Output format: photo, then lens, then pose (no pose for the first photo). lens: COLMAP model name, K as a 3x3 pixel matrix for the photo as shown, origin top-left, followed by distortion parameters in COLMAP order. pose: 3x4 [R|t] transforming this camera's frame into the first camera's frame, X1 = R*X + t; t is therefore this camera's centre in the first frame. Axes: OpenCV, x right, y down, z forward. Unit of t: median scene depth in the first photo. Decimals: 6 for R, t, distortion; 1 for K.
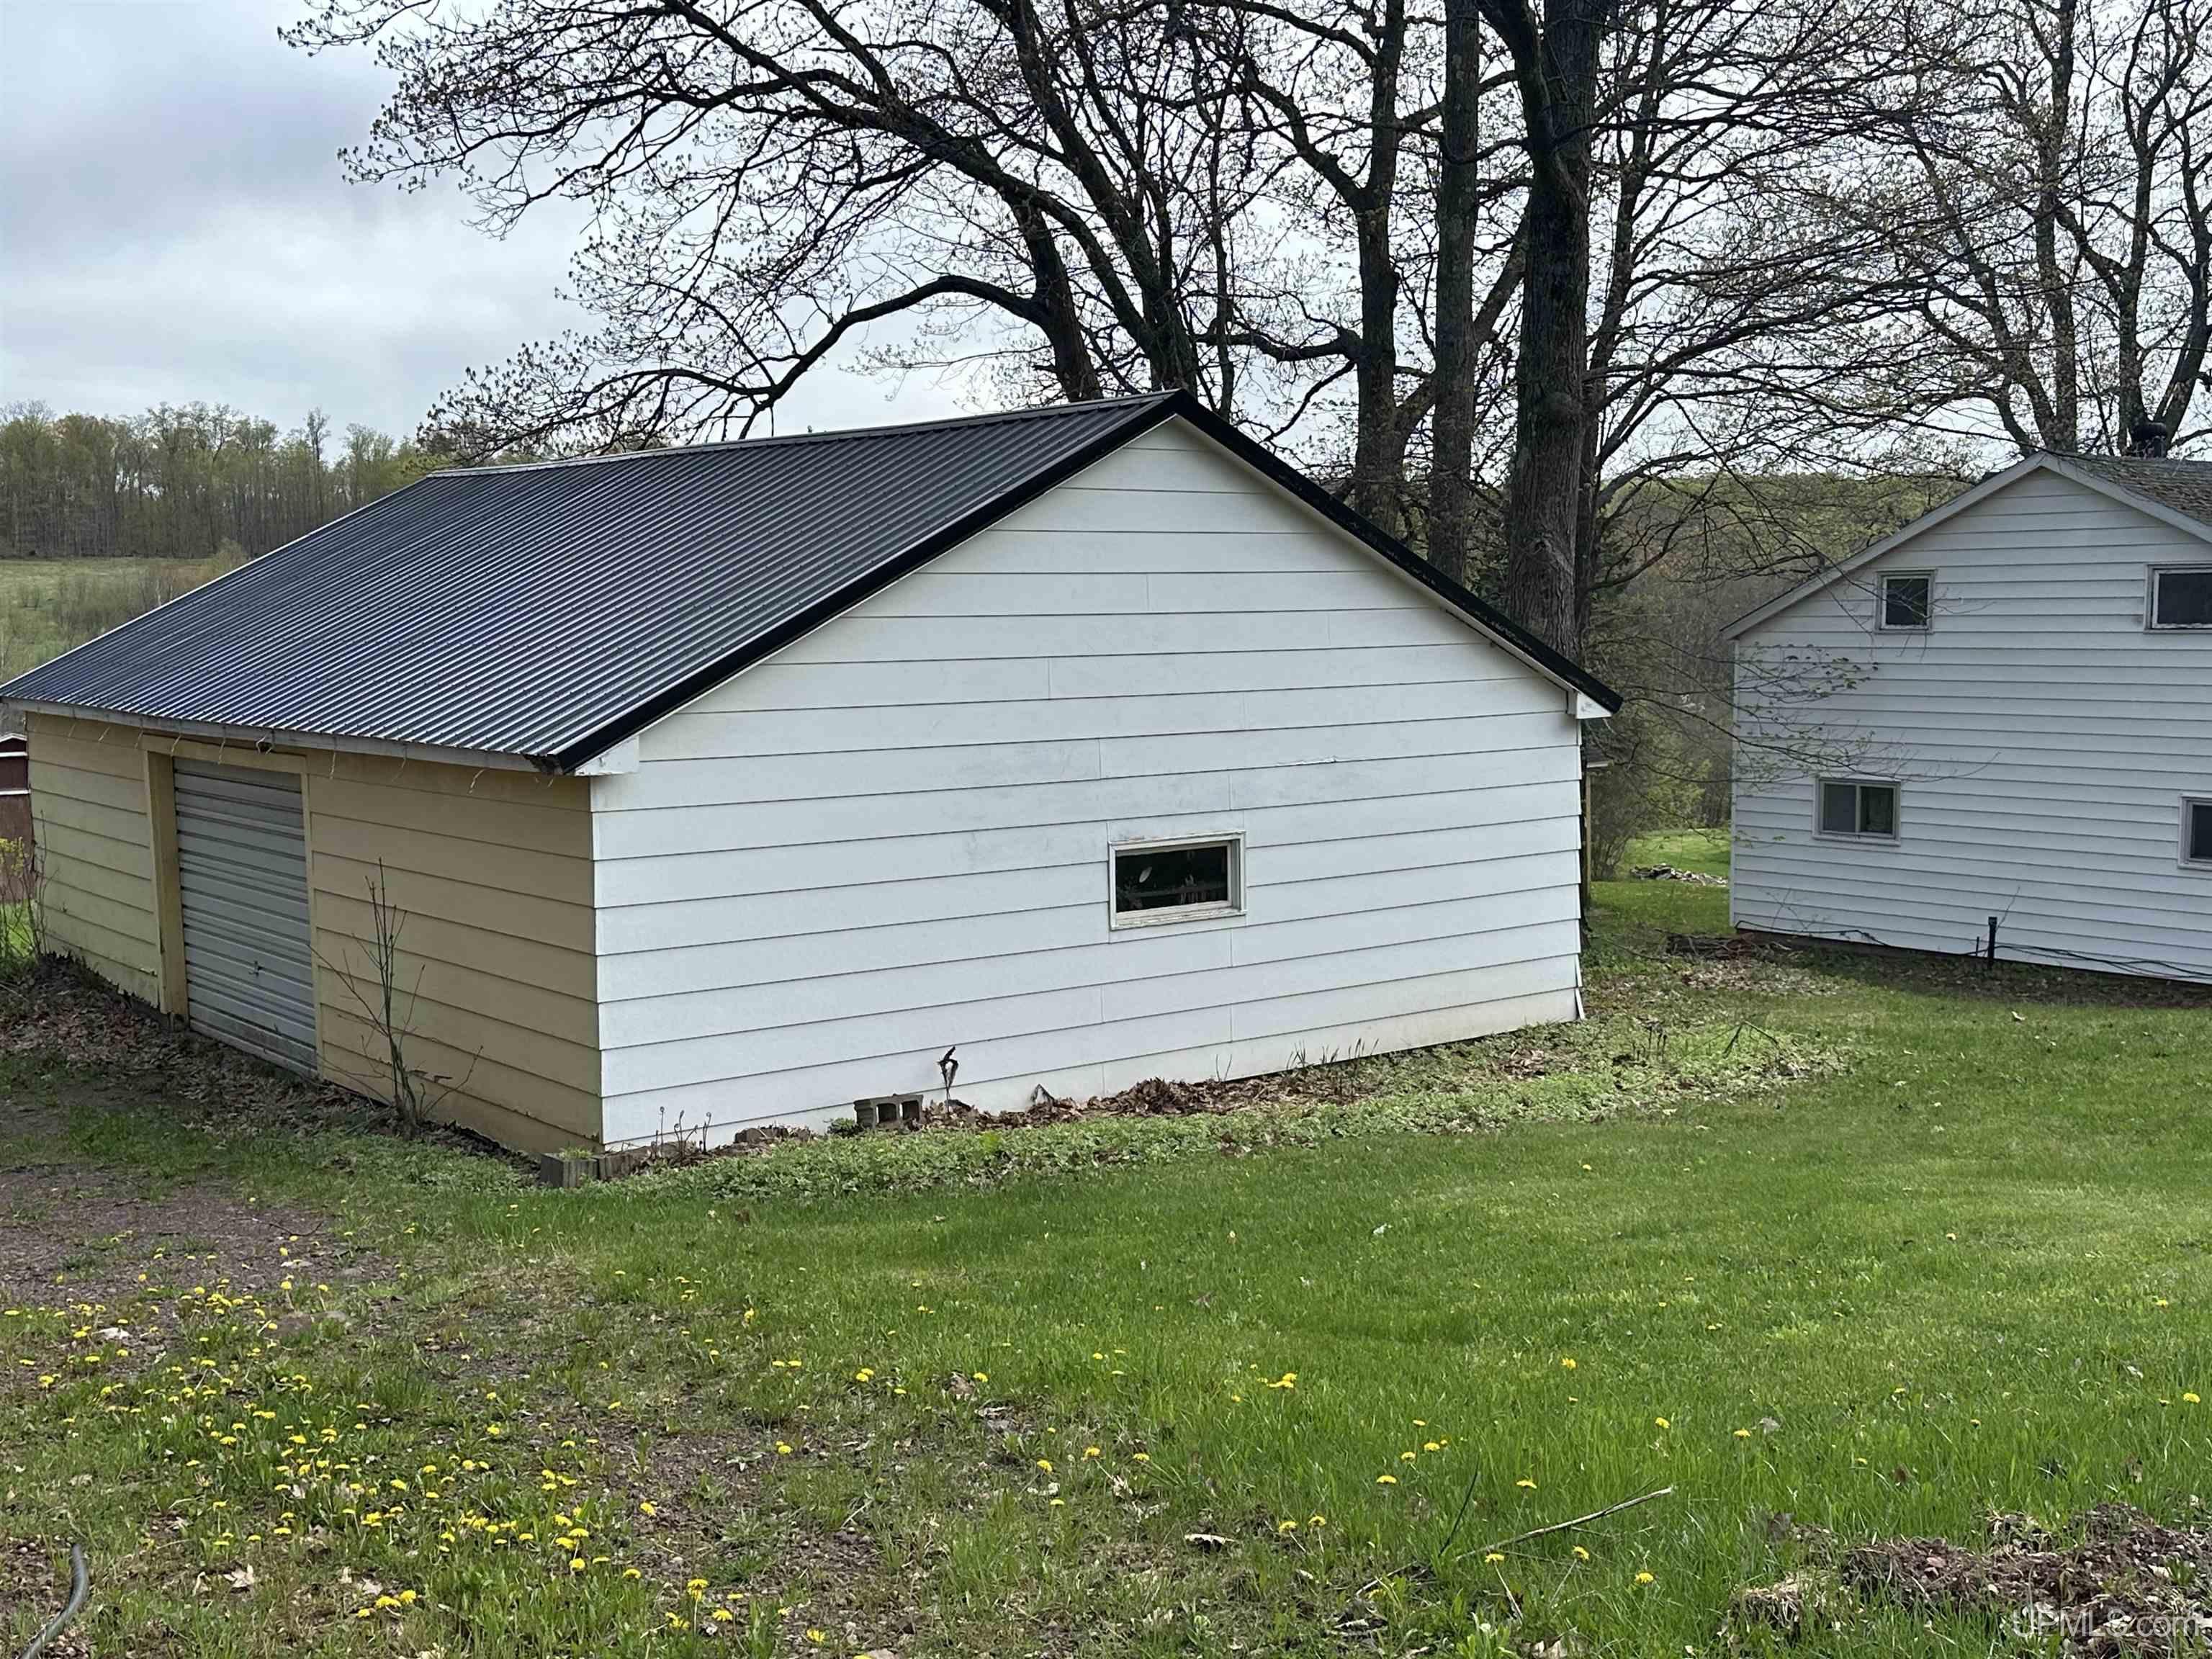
lens RADIAL K [[2400.3, 0, 1106.0], [0, 2400.3, 829.5], [0, 0, 1]] dist [0.165713, -0.326822]
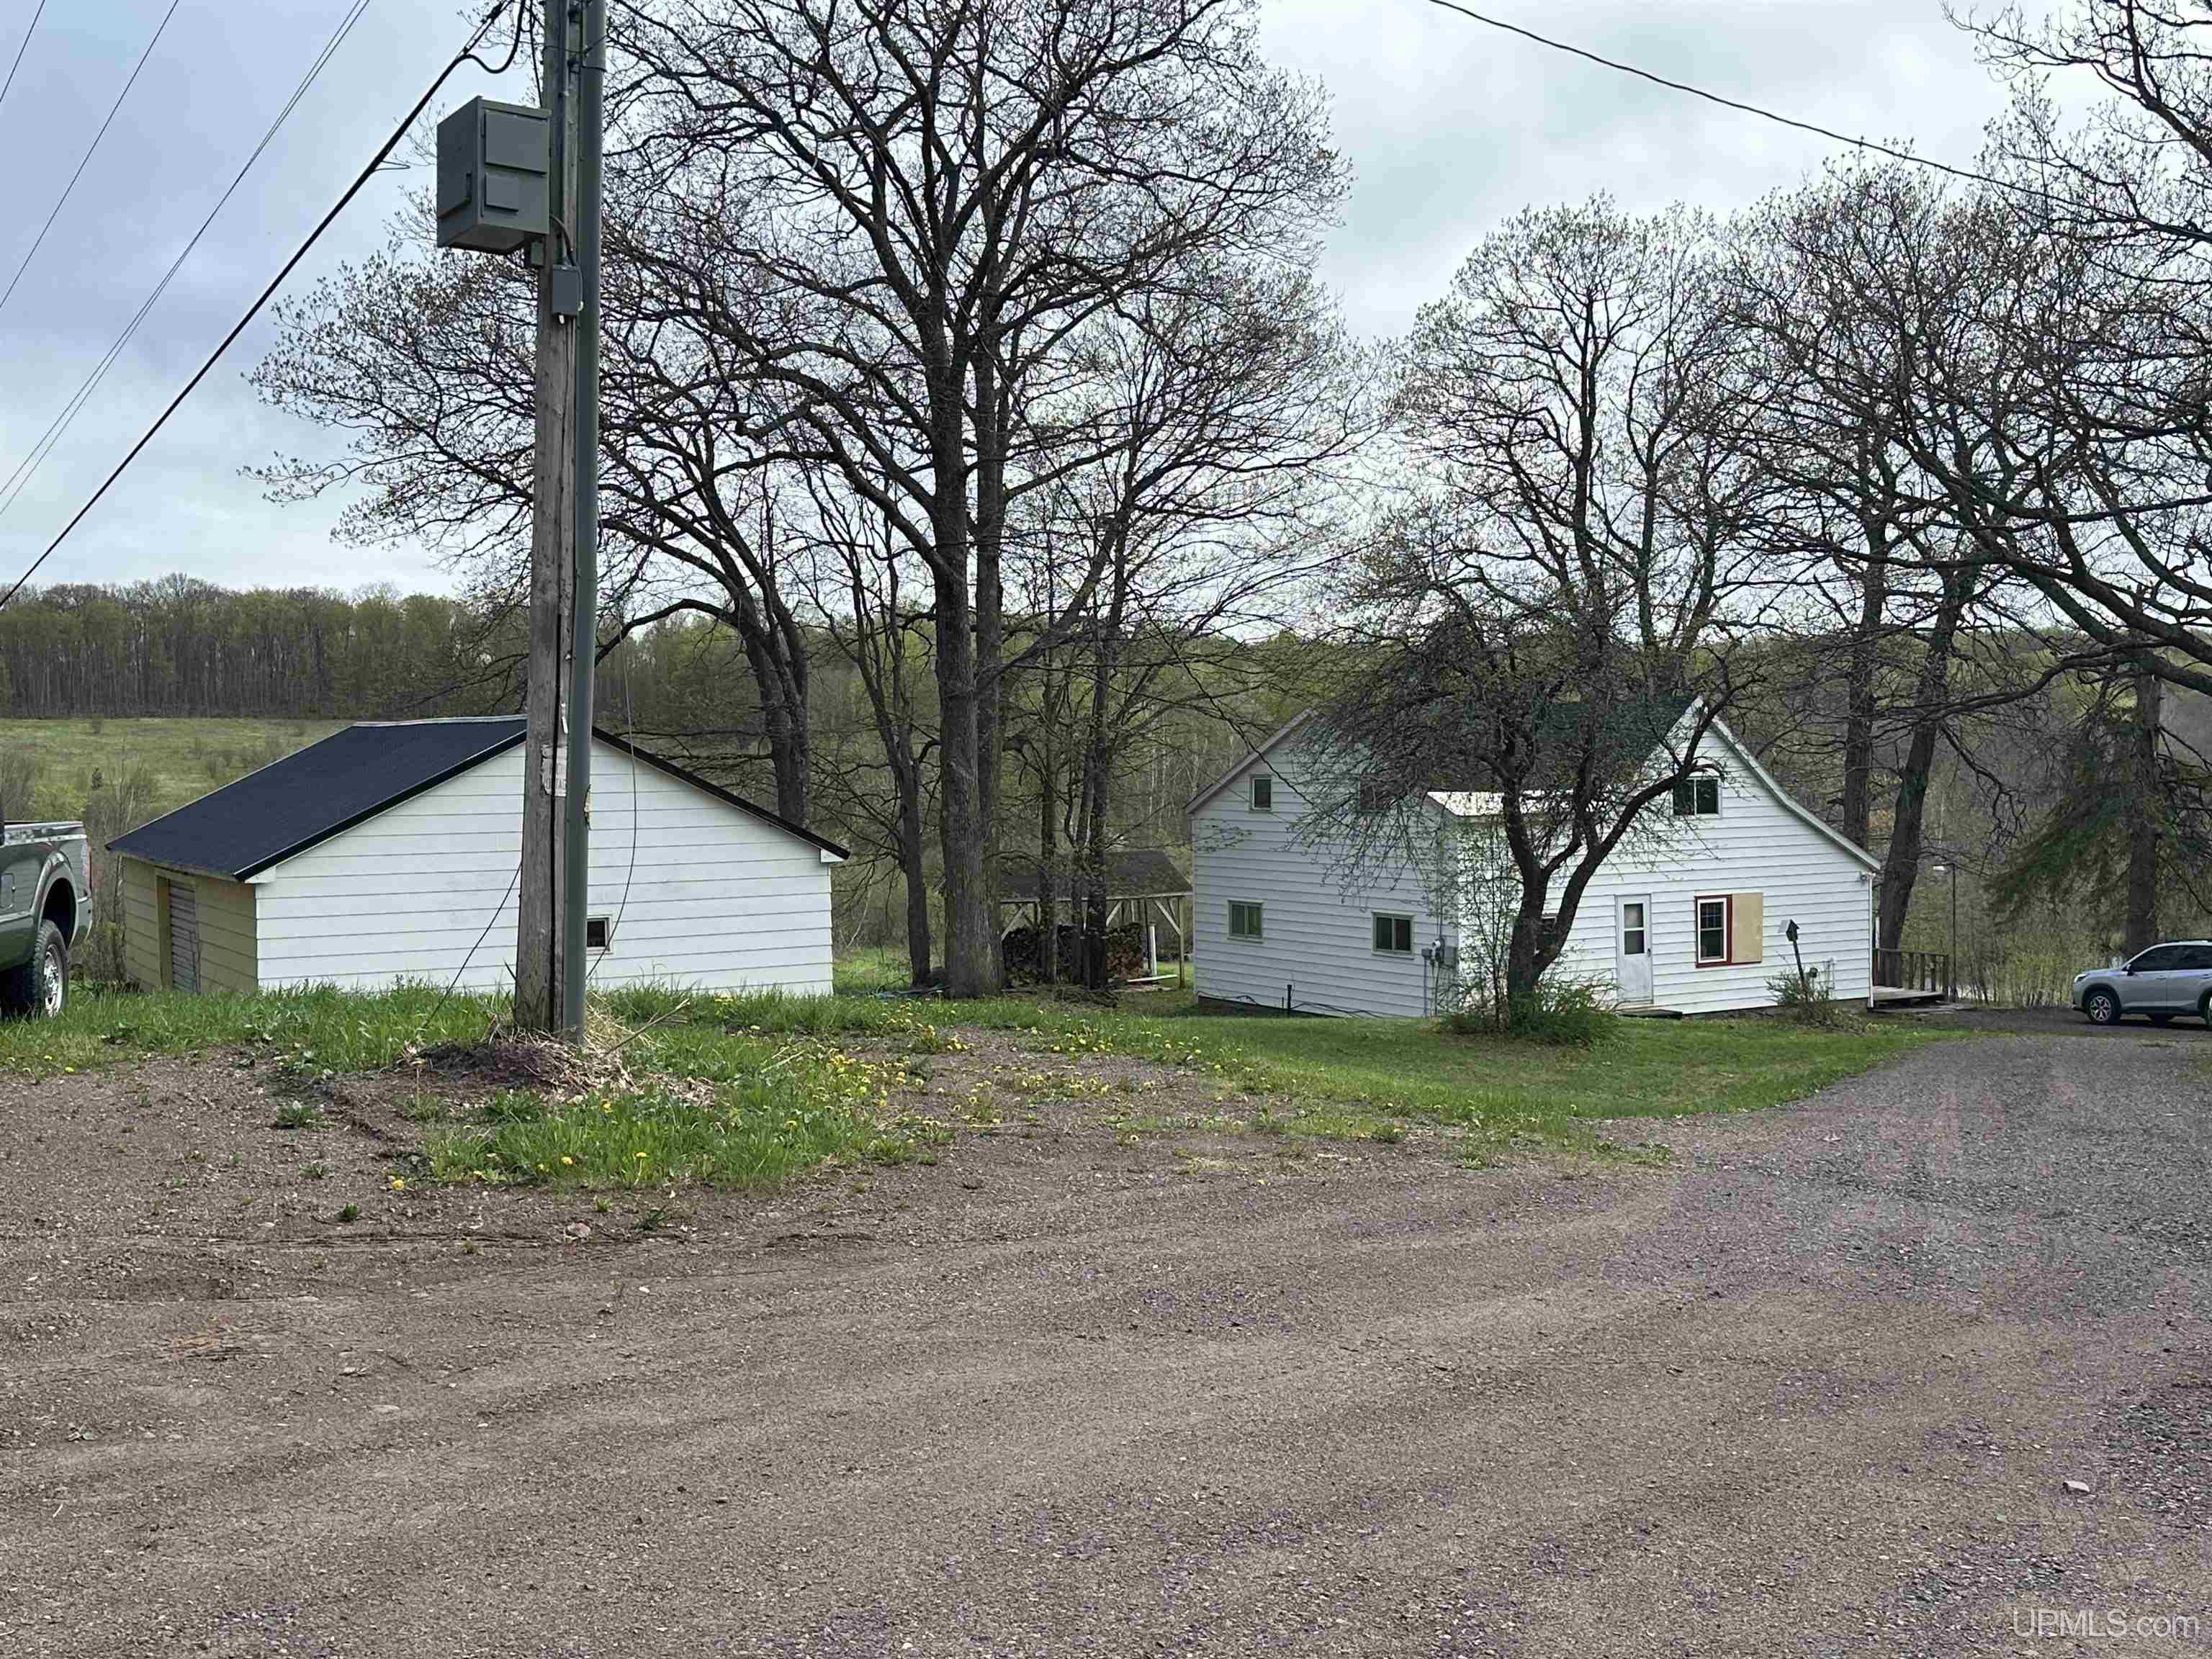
lens RADIAL K [[2319.1, 0, 1232.5], [0, 2319.1, 827.7], [0, 0, 1]] dist [0.109078, -0.965973]
pose [[0.996462, 0.005018, -0.083890, 0.565953], [-0.010062, 0.998159, -0.059817, 0.030049], [0.083435, 0.060449, 0.994678, -0.715347]]
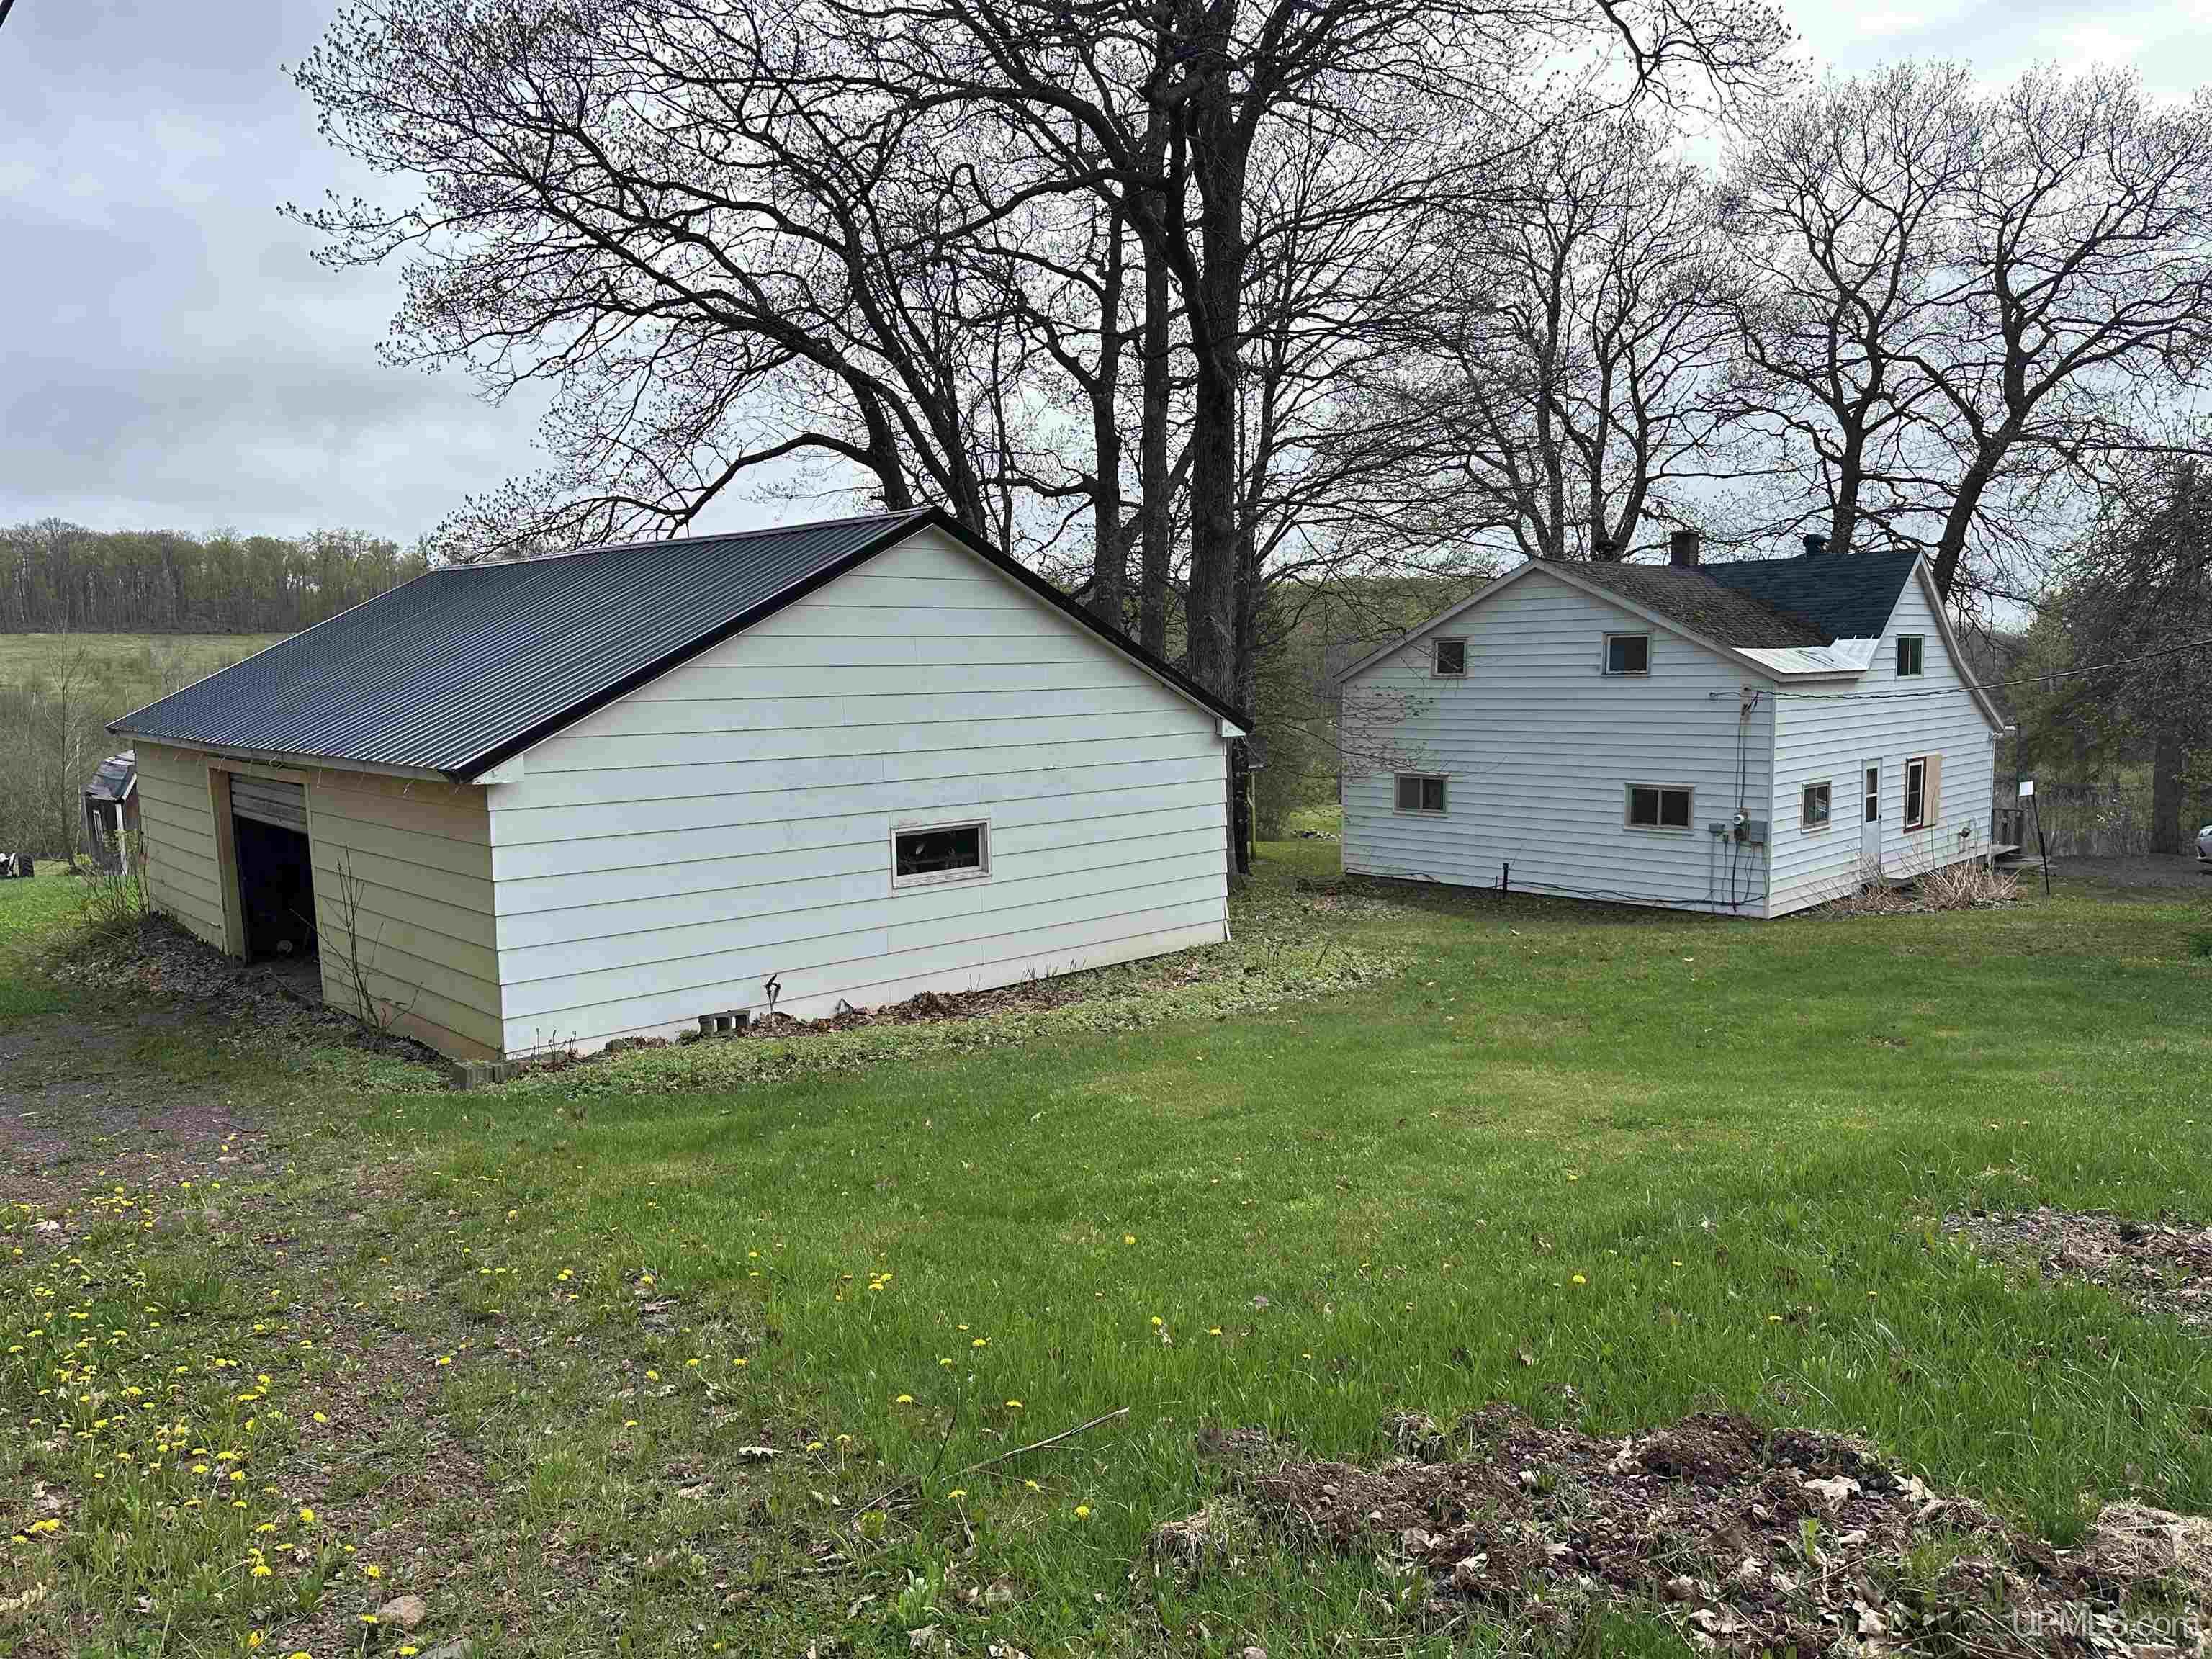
lens RADIAL K [[1526.9, 0, 1106.0], [0, 1526.9, 829.5], [0, 0, 1]] dist [0.168283, -0.329345]
pose [[0.996593, -0.013301, 0.081402, 0.039111], [0.012060, 0.999804, 0.015727, -0.004066], [-0.081595, -0.014692, 0.996557, 0.063700]]
